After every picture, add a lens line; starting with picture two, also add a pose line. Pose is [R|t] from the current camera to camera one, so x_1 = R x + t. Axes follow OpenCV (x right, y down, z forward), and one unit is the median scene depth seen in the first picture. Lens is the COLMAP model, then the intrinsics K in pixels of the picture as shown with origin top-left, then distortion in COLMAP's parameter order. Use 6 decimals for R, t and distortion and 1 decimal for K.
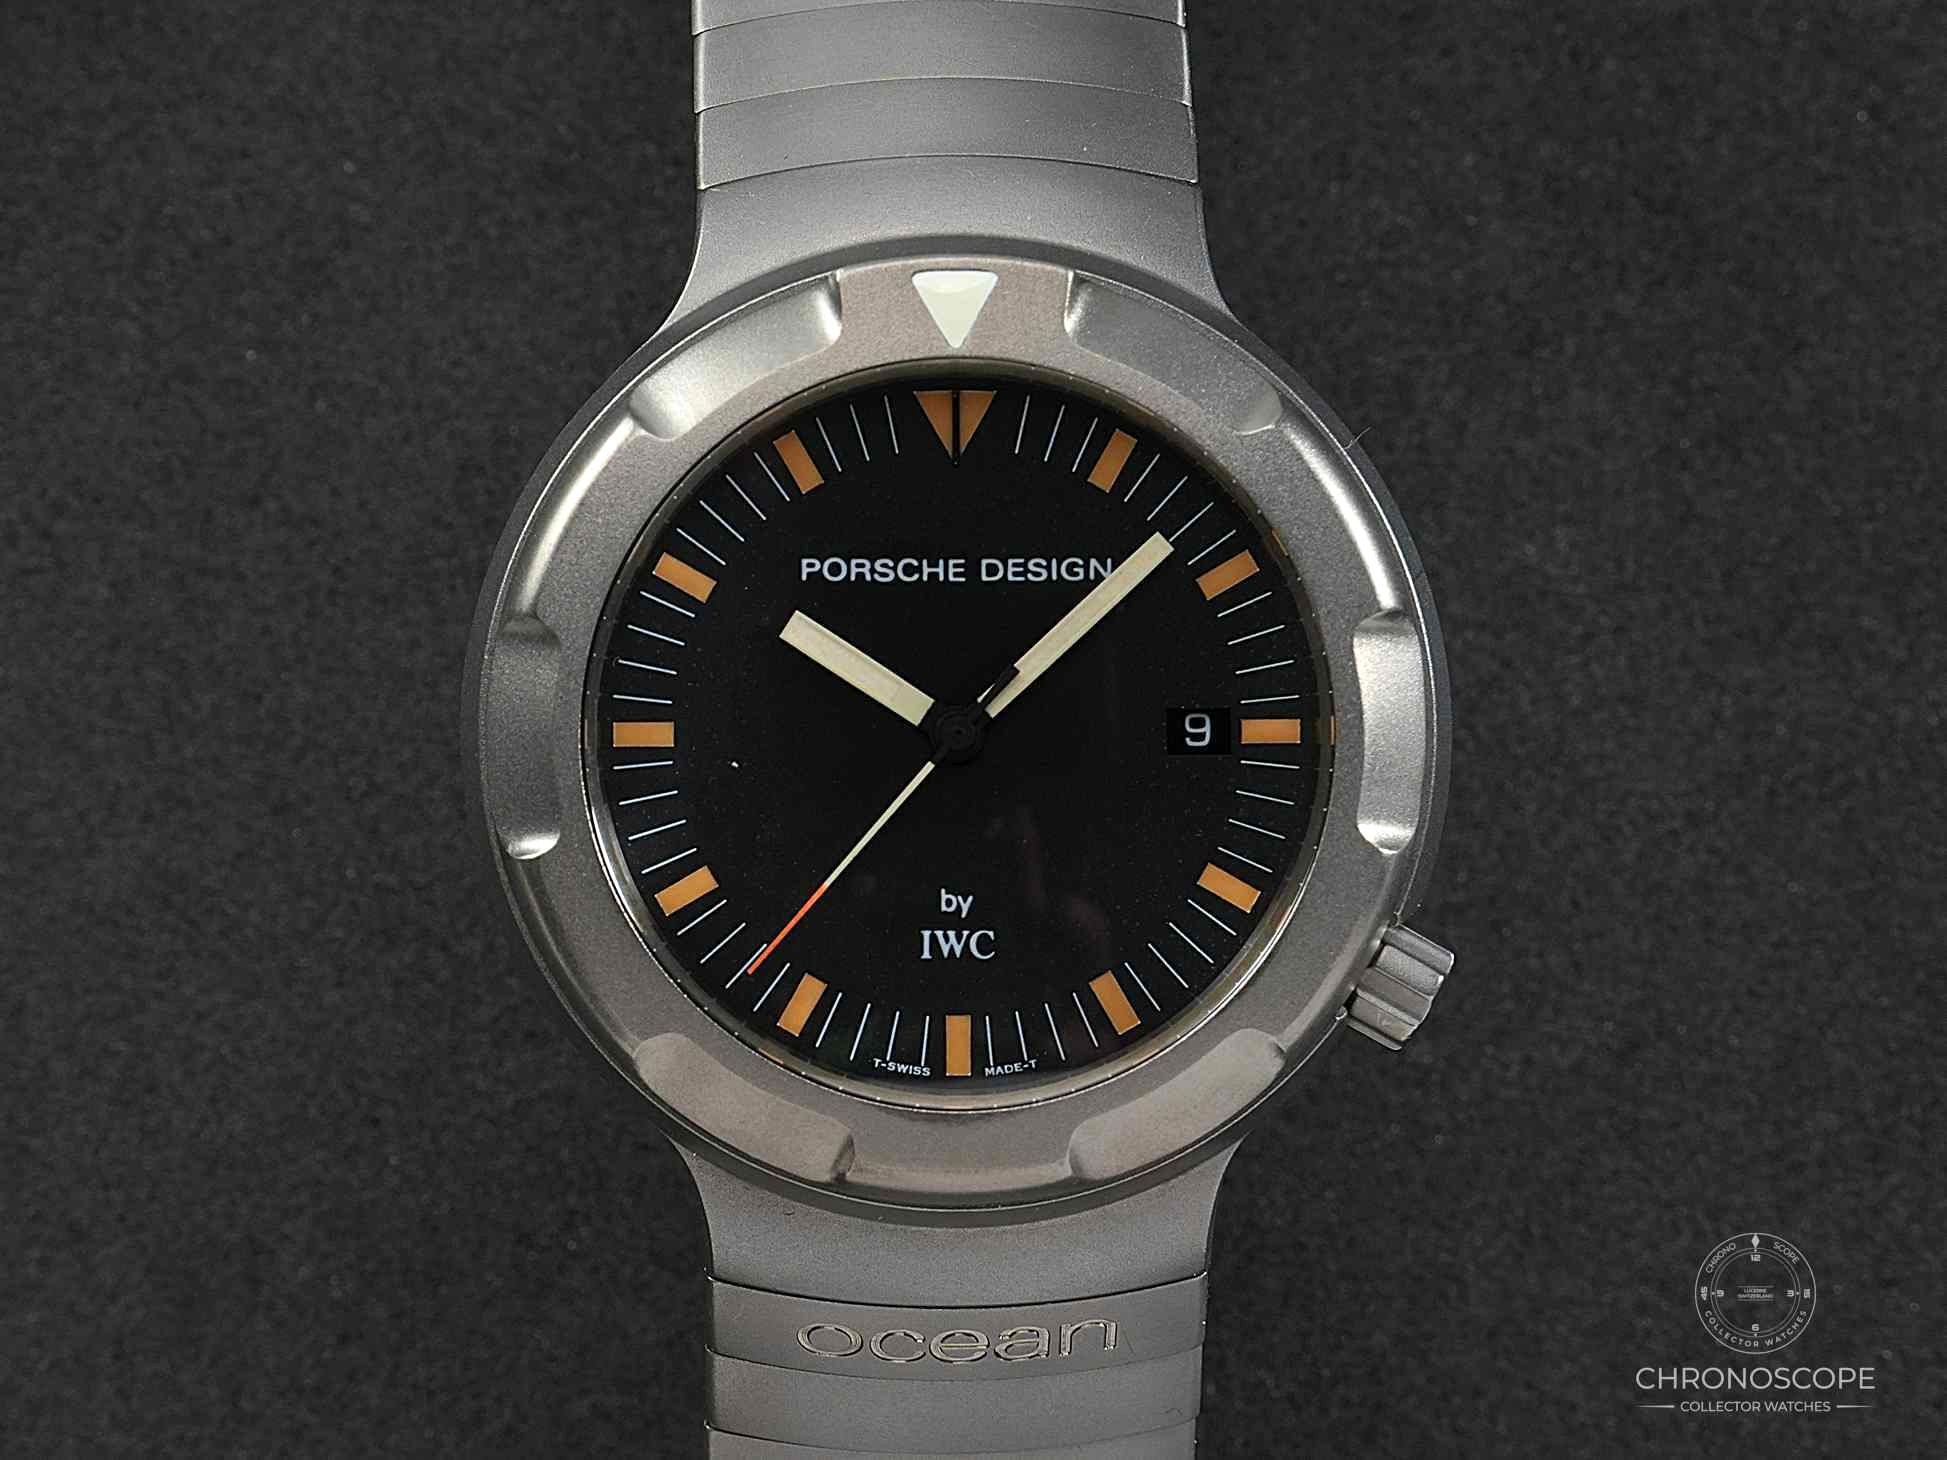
lens RADIAL K [[6145.5, 0, 973.5], [0, 6145.5, 730.0], [0, 0, 1]] dist [-0.111763, -0.136515]
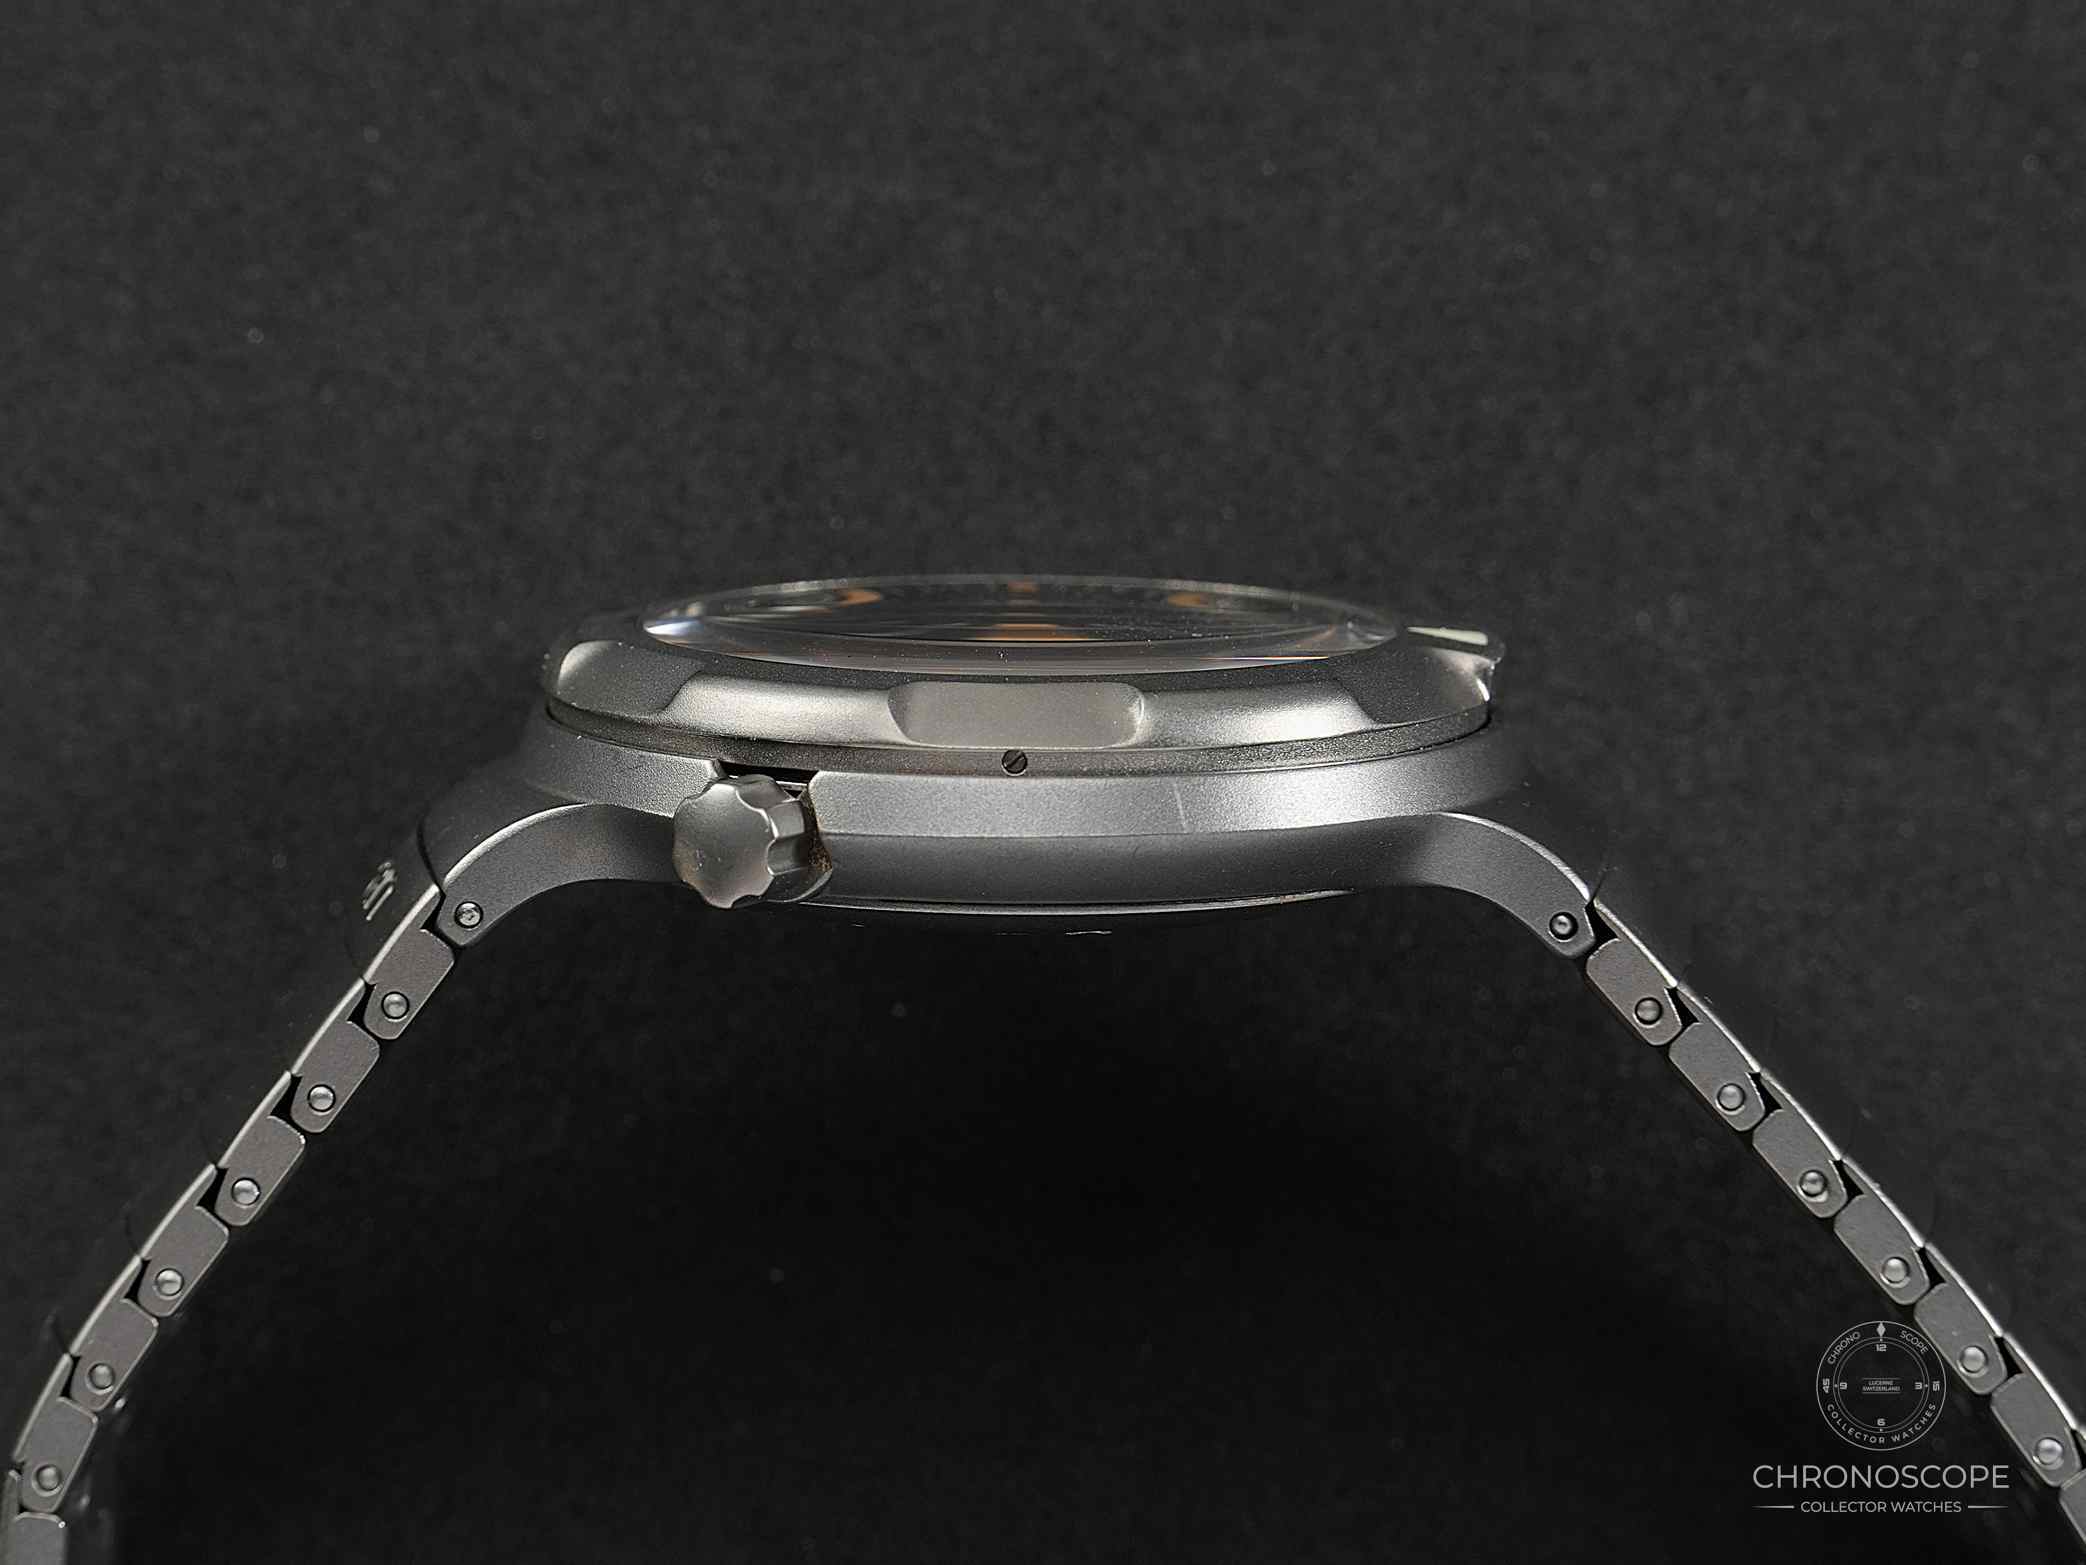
lens RADIAL K [[8369.2, 0, 1043.0], [0, 8369.2, 782.5], [0, 0, 1]] dist [-0.034805, -0.838850]
pose [[0.998606, 0.049765, 0.017579, -0.019361], [-0.049691, 0.998754, -0.004590, 0.005093], [-0.017786, 0.003710, 0.999835, -0.244614]]
